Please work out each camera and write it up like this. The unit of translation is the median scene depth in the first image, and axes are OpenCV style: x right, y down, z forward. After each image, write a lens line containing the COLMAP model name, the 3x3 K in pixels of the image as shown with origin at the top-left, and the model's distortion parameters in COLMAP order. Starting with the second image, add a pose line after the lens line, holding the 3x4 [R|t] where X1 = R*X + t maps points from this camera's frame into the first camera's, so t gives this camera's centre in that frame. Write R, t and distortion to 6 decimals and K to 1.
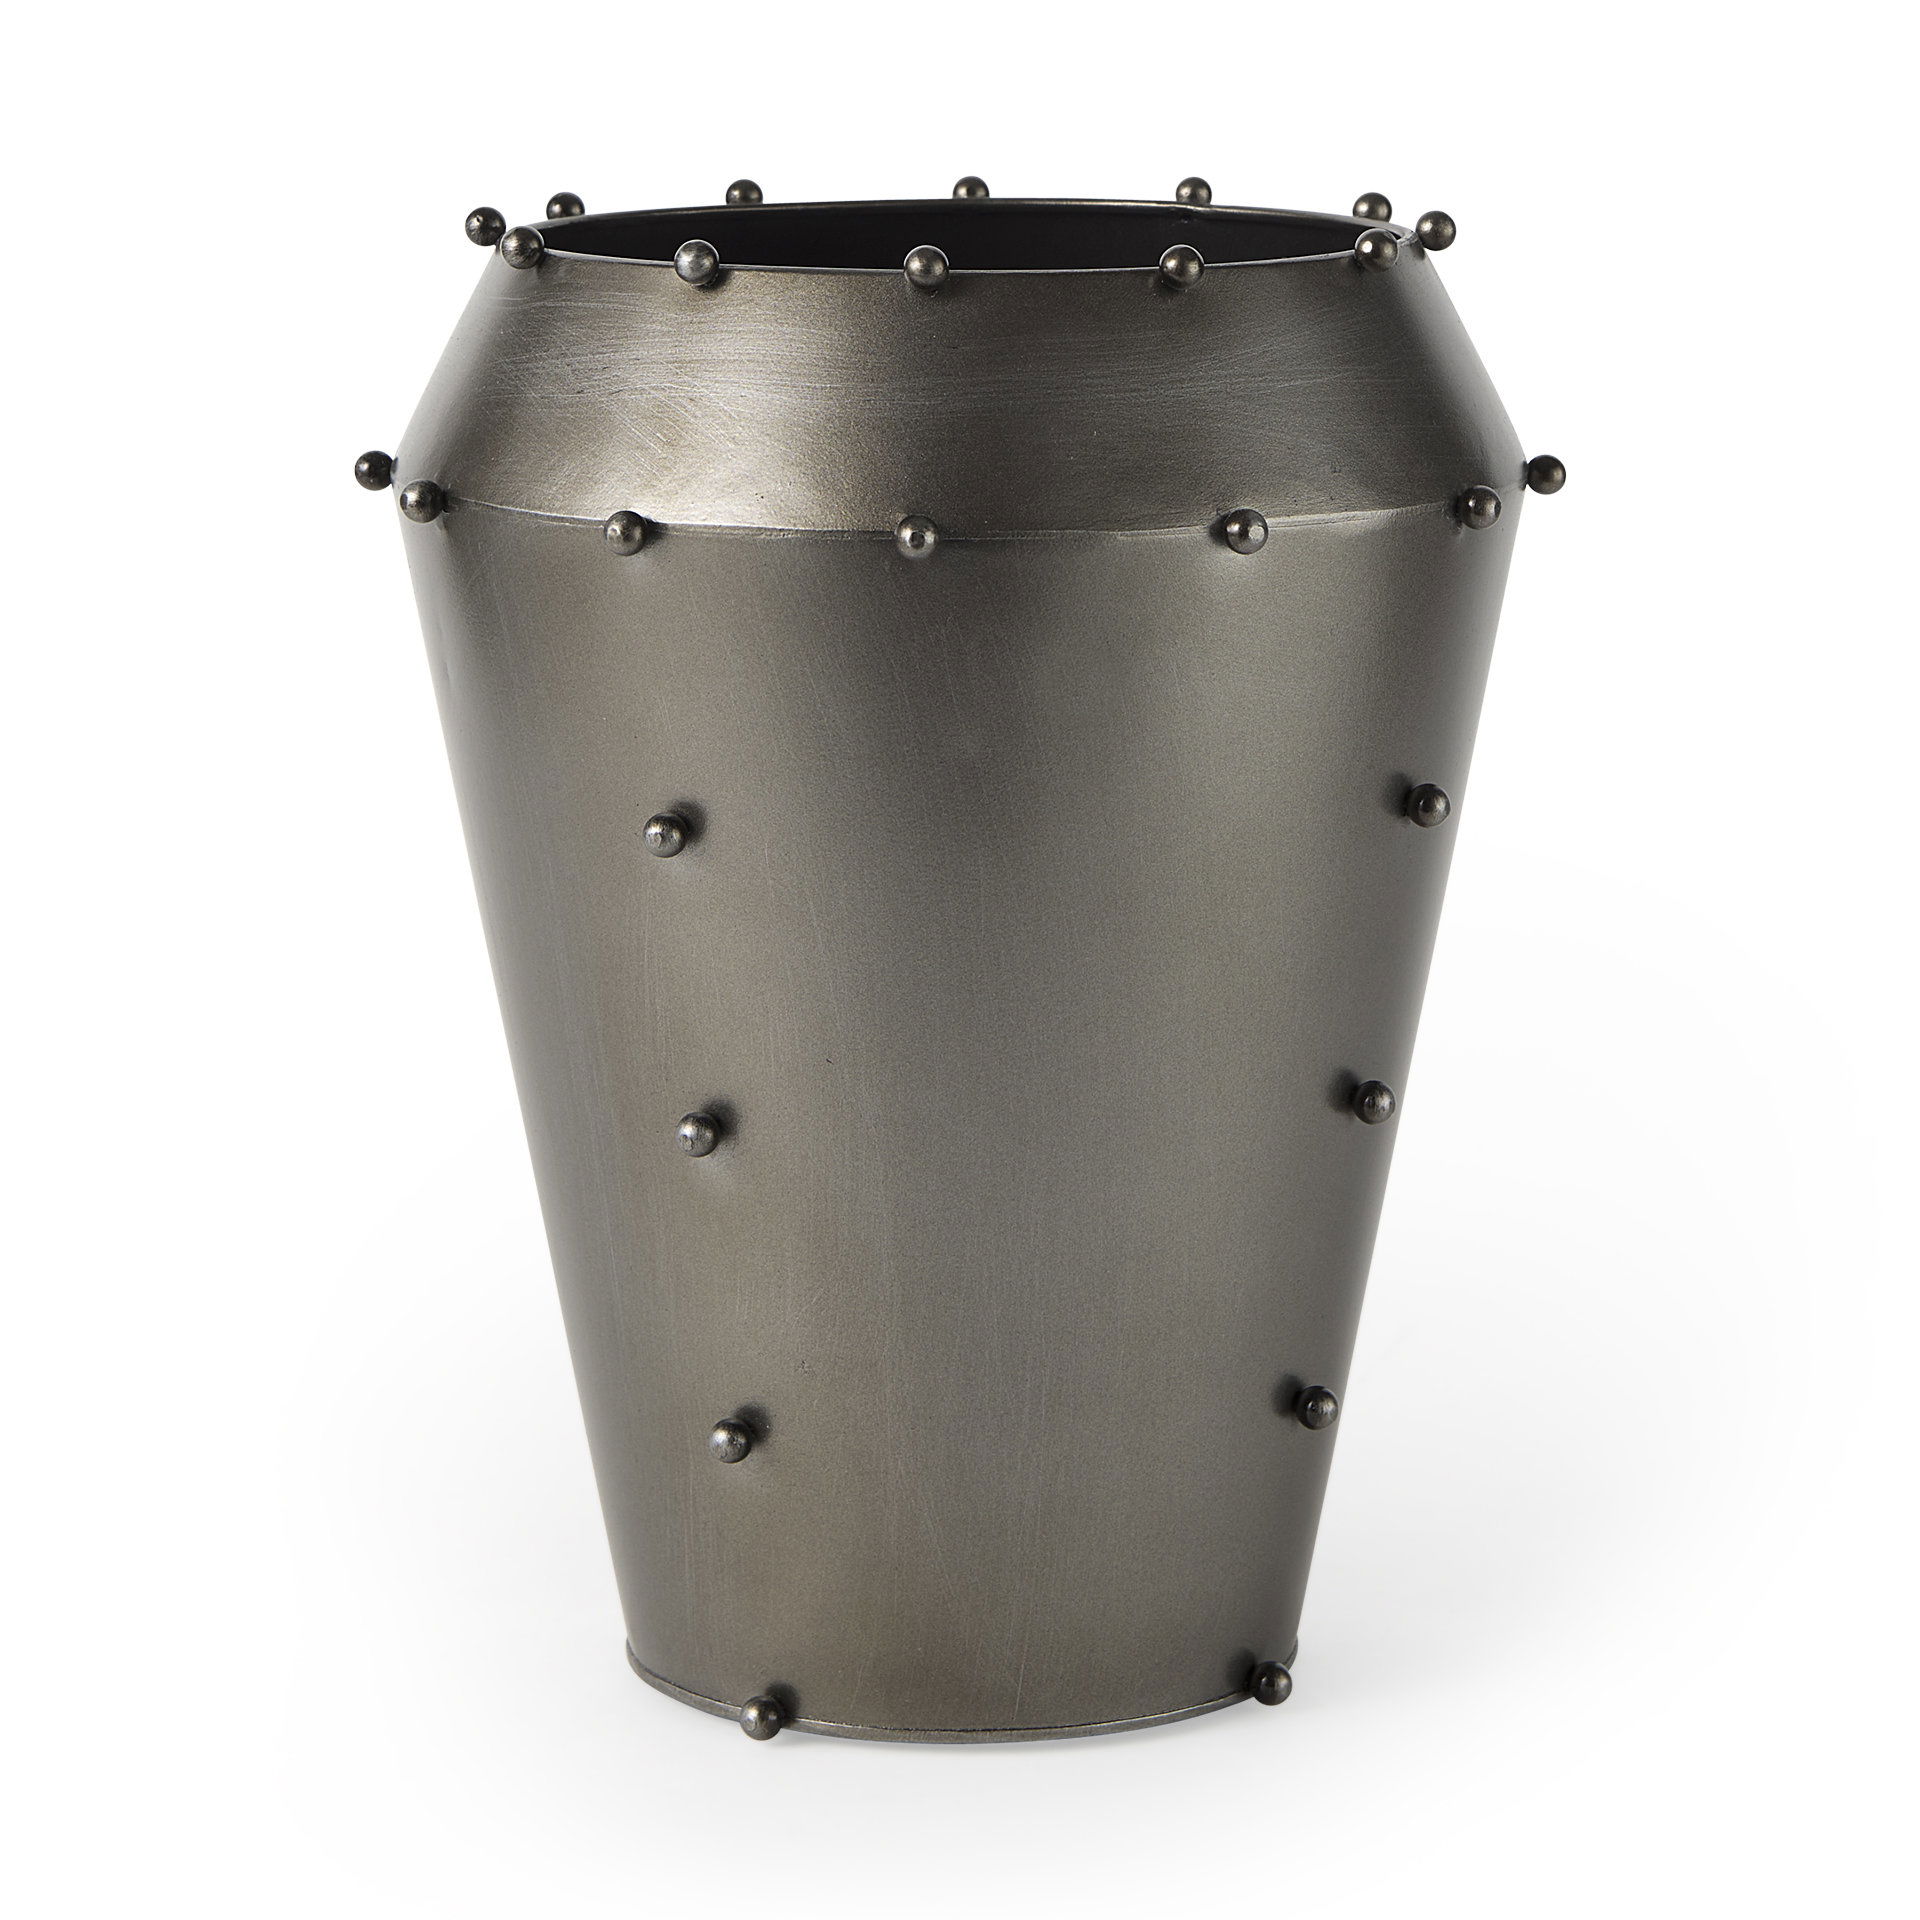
lens RADIAL K [[6580.7, 0, 913.8], [0, 6580.7, 898.6], [0, 0, 1]] dist [0.367276, 0.000000]
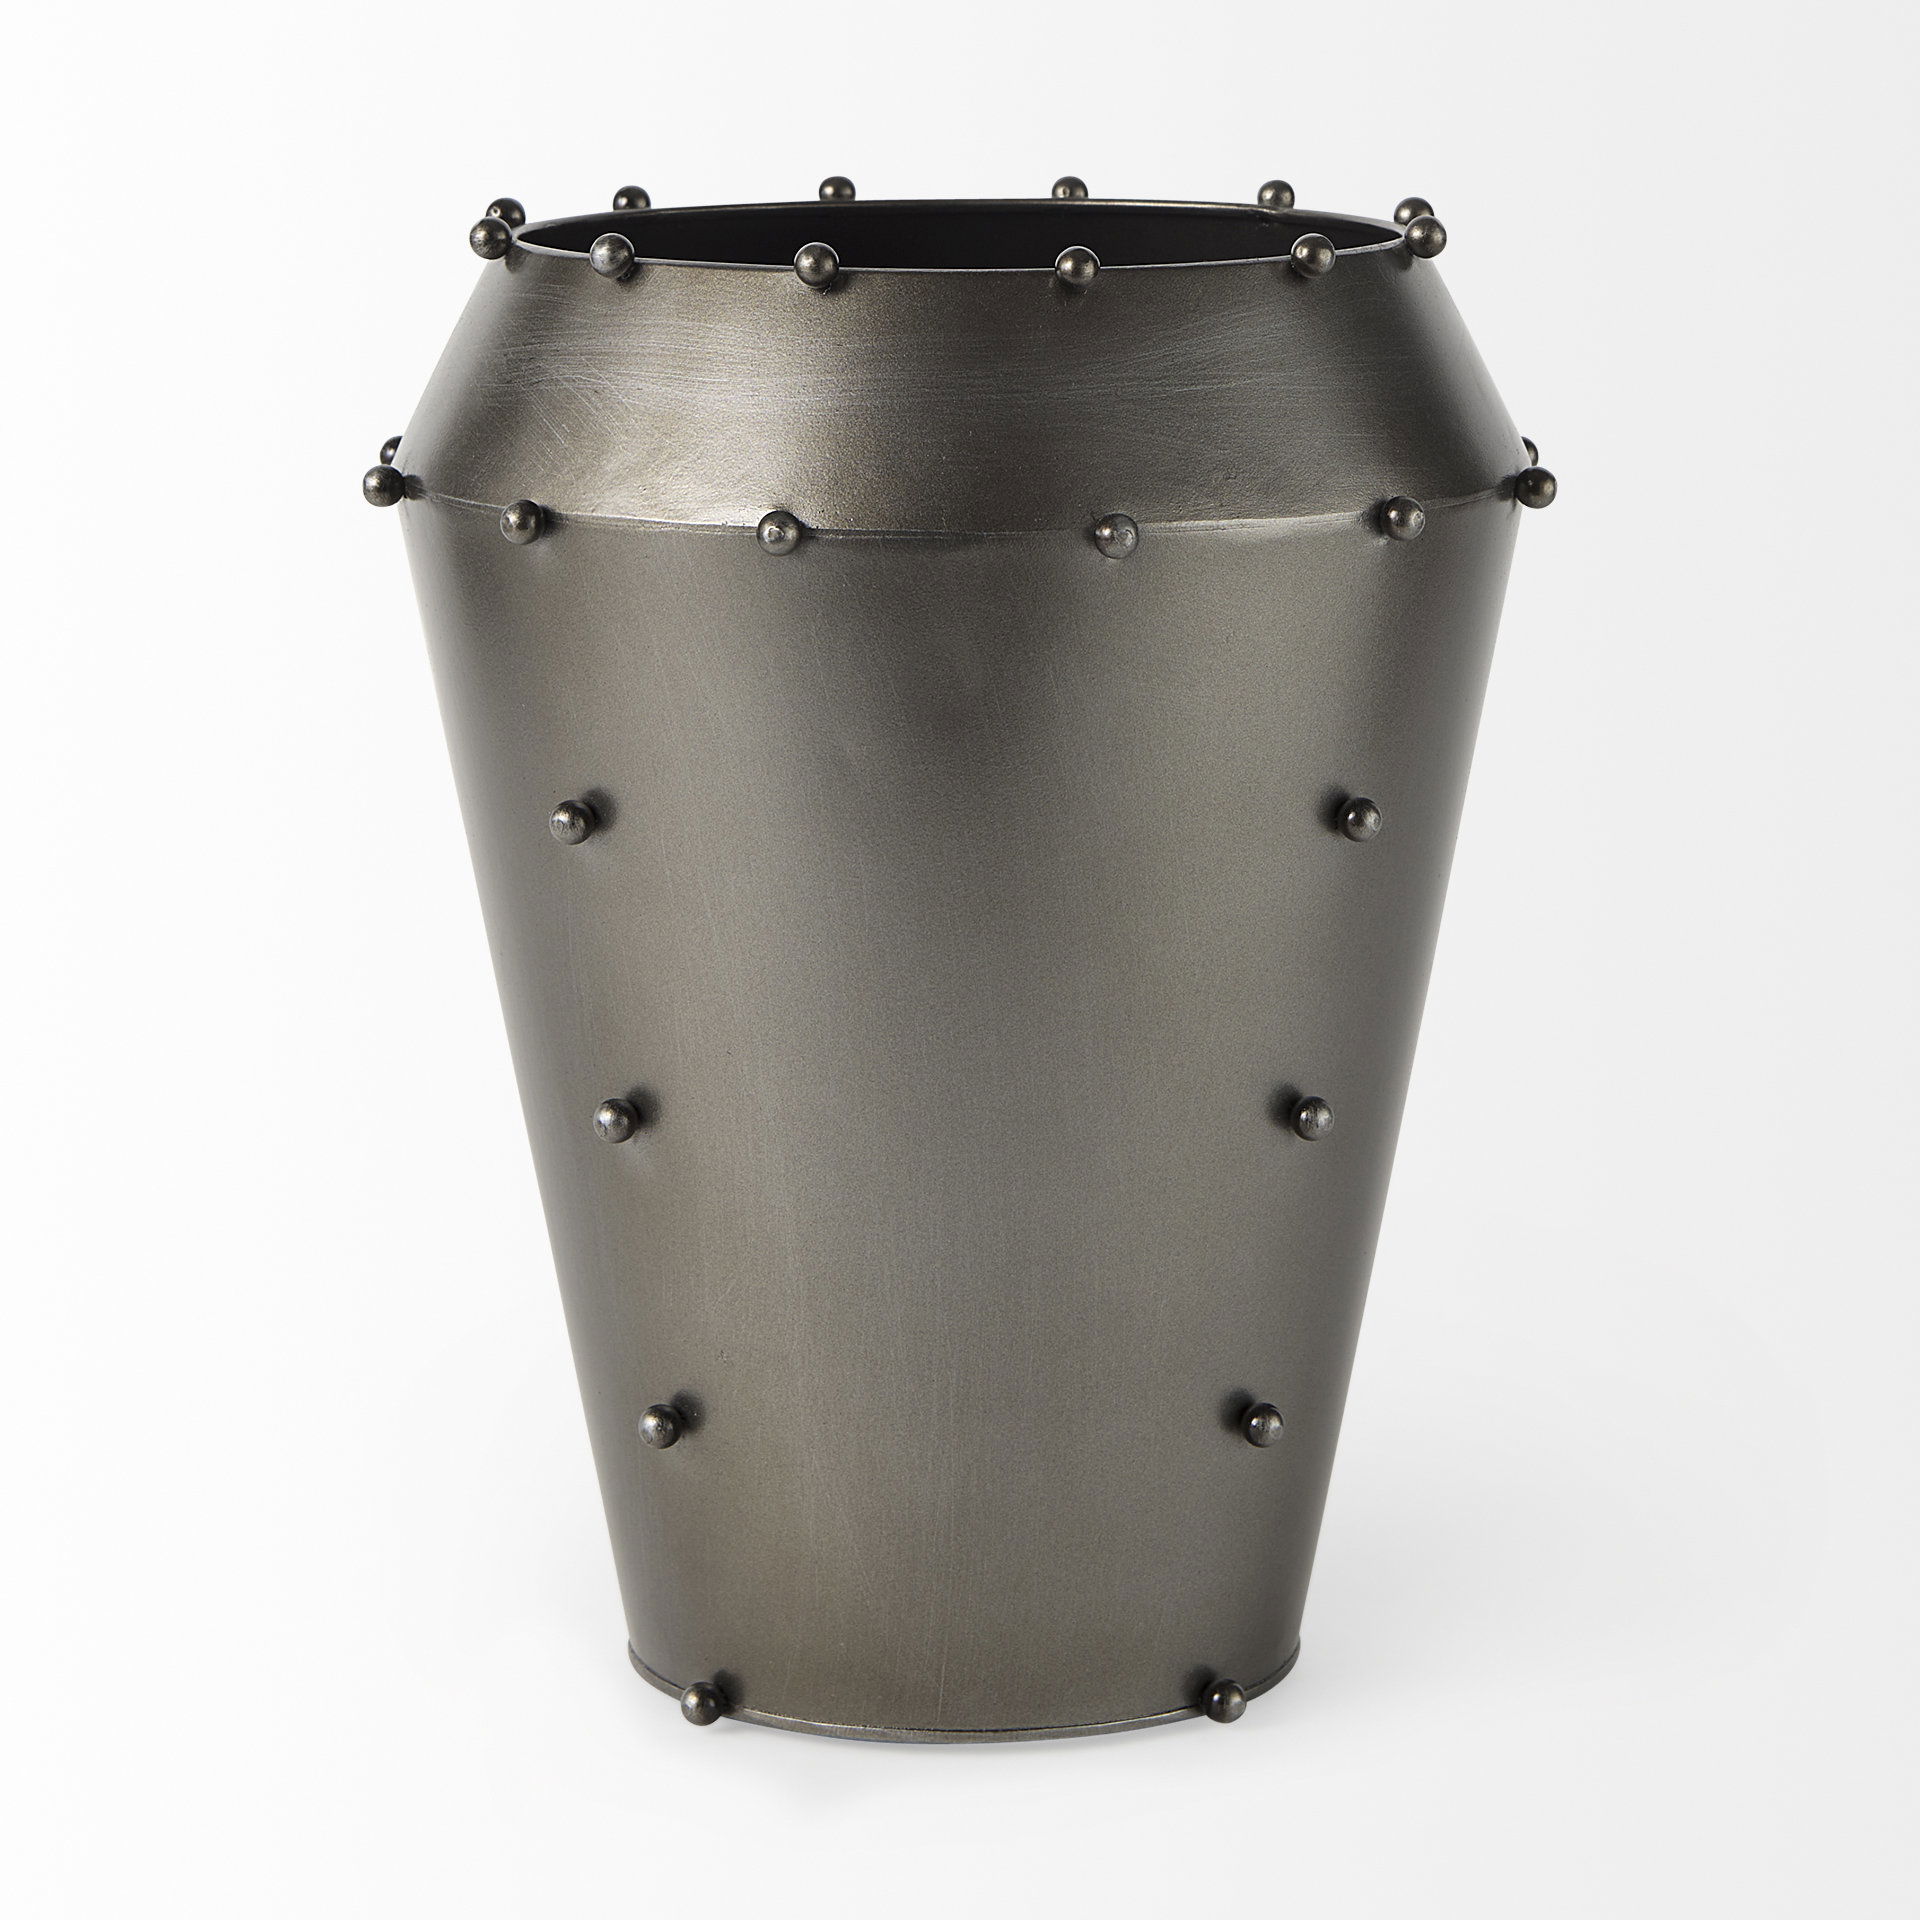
lens RADIAL K [[6580.7, 0, 1008.8], [0, 6580.7, 902.2], [0, 0, 1]] dist [0.367276, 0.000000]
pose [[0.977418, 0.036112, -0.208208, 0.231056], [-0.036184, 0.999339, 0.003461, -0.003244], [0.208196, 0.004151, 0.978078, 0.025239]]
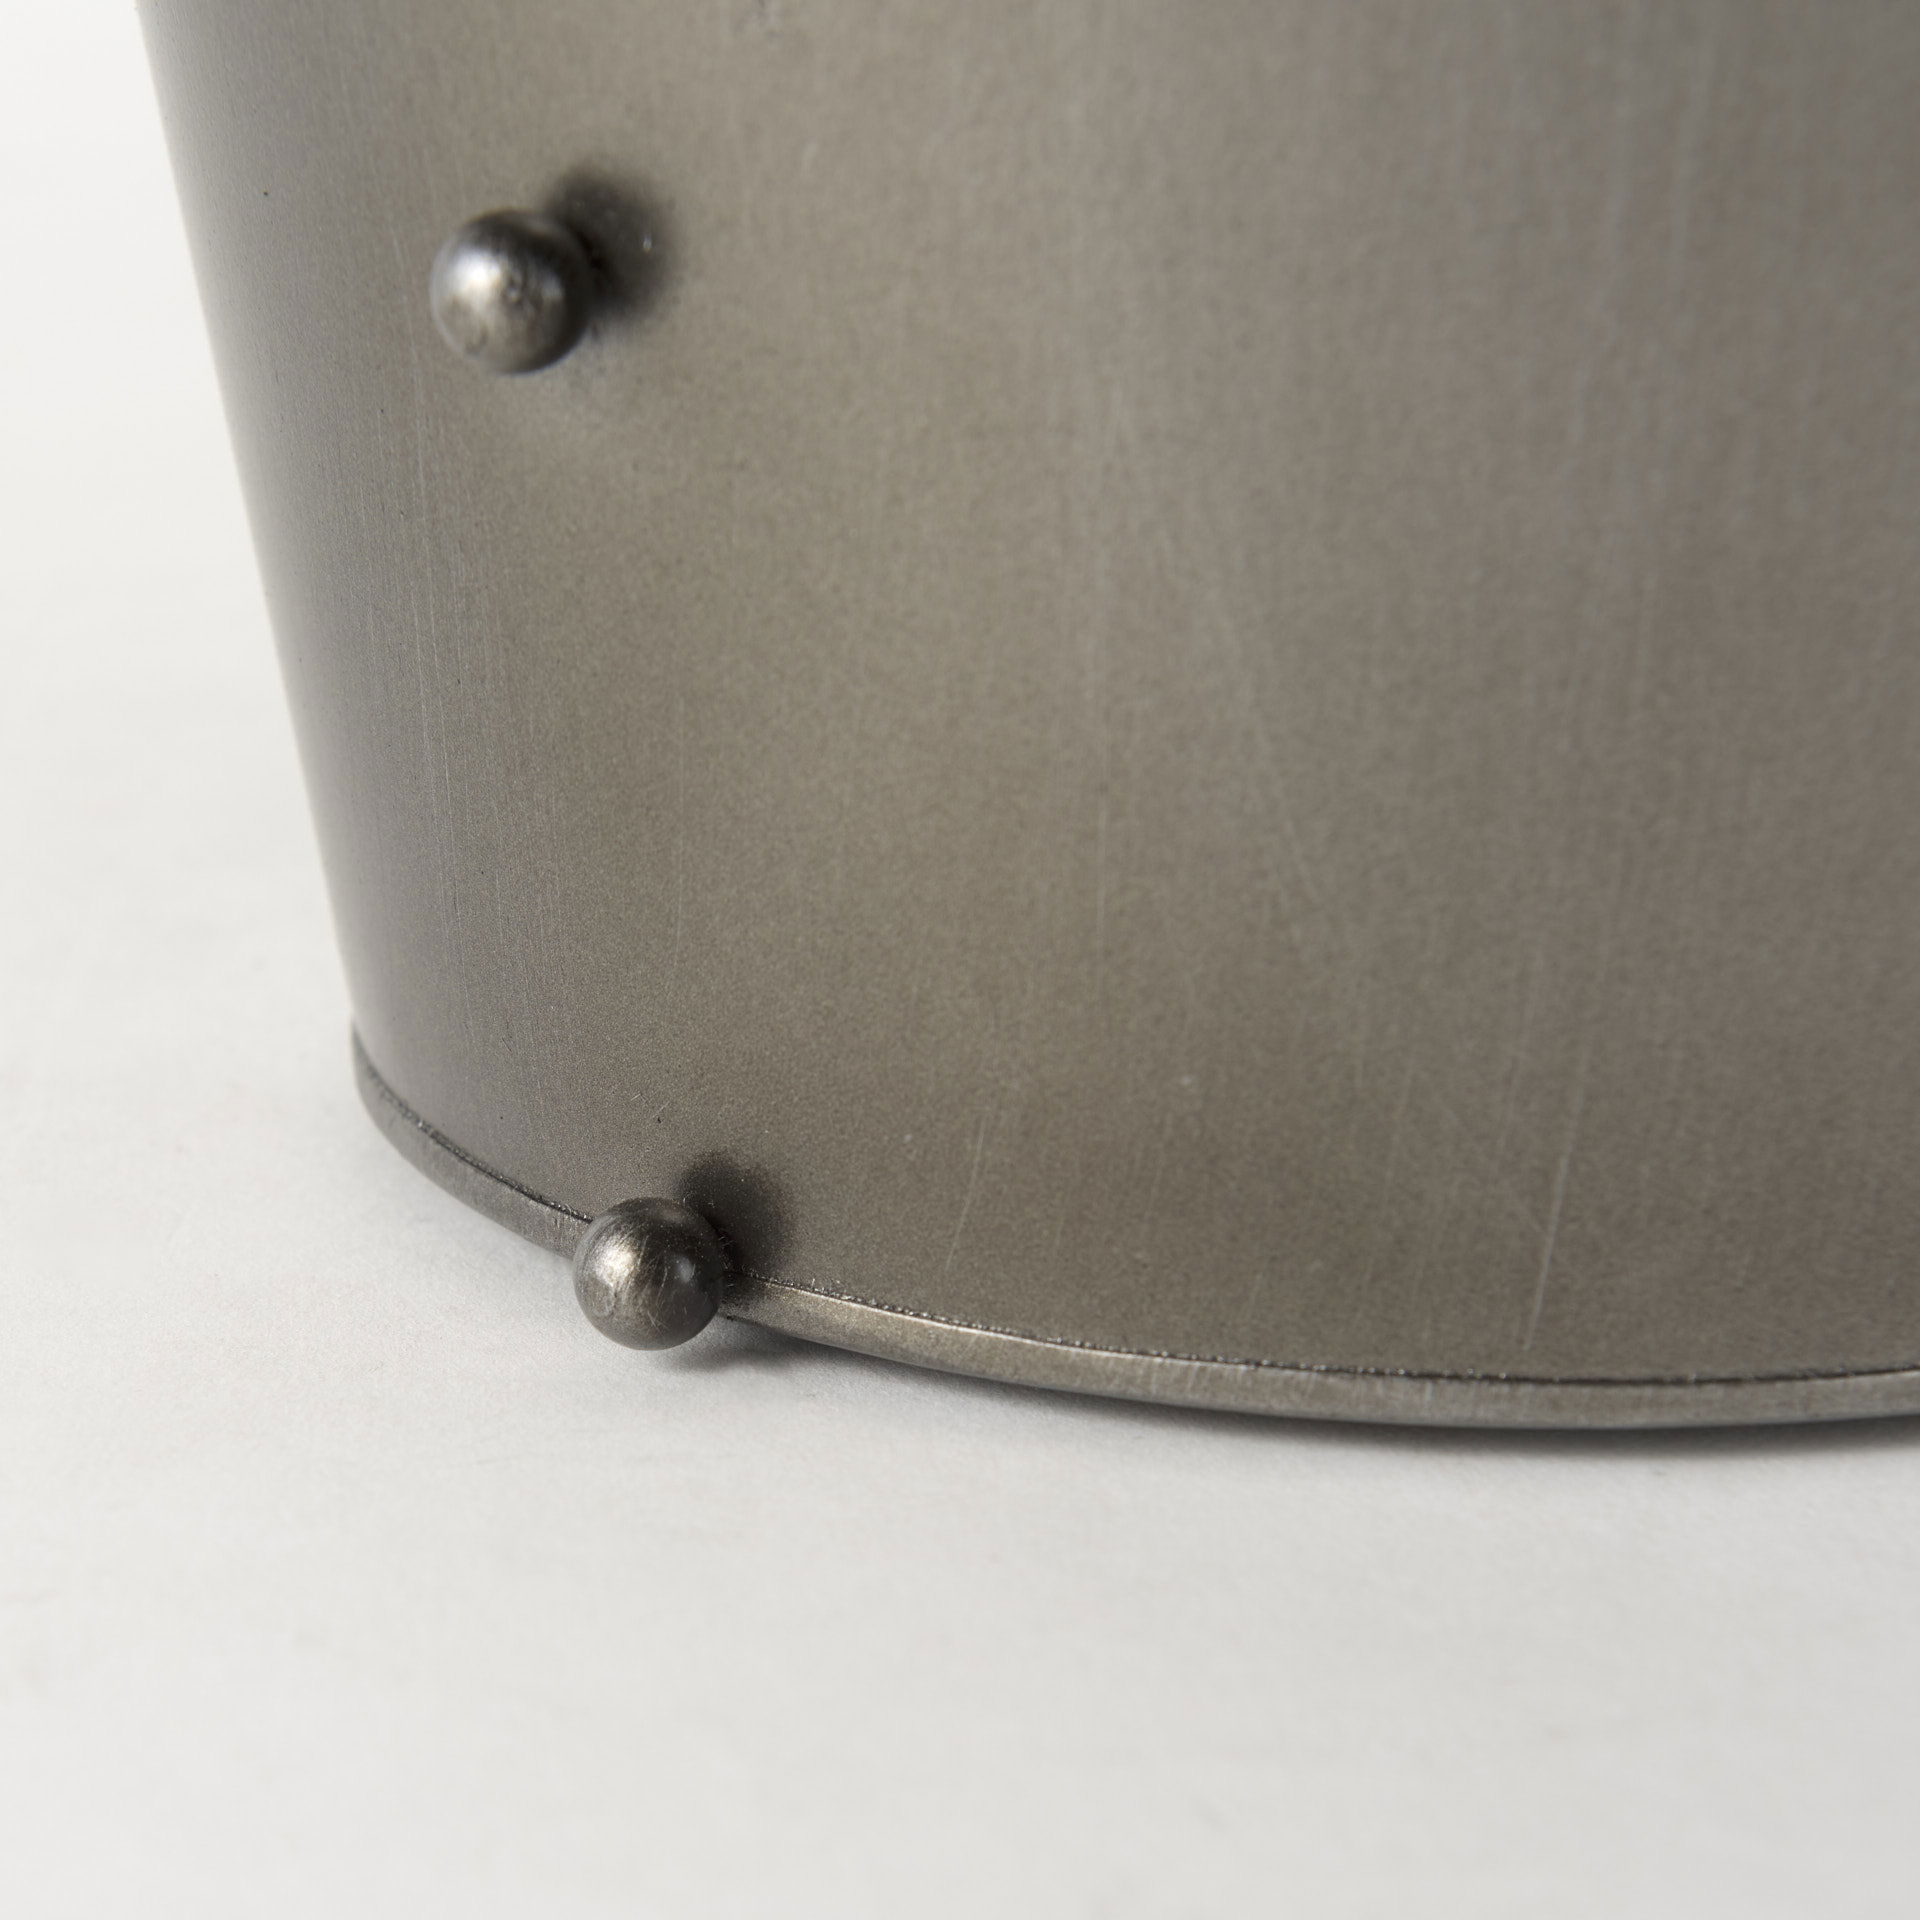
lens RADIAL K [[6580.7, 0, 917.3], [0, 6580.7, 859.9], [0, 0, 1]] dist [0.367276, 0.000000]
pose [[0.990697, 0.052520, -0.125541, 0.023798], [-0.036750, 0.991503, 0.124787, 0.070810], [0.131028, -0.119013, 0.984209, 0.732781]]
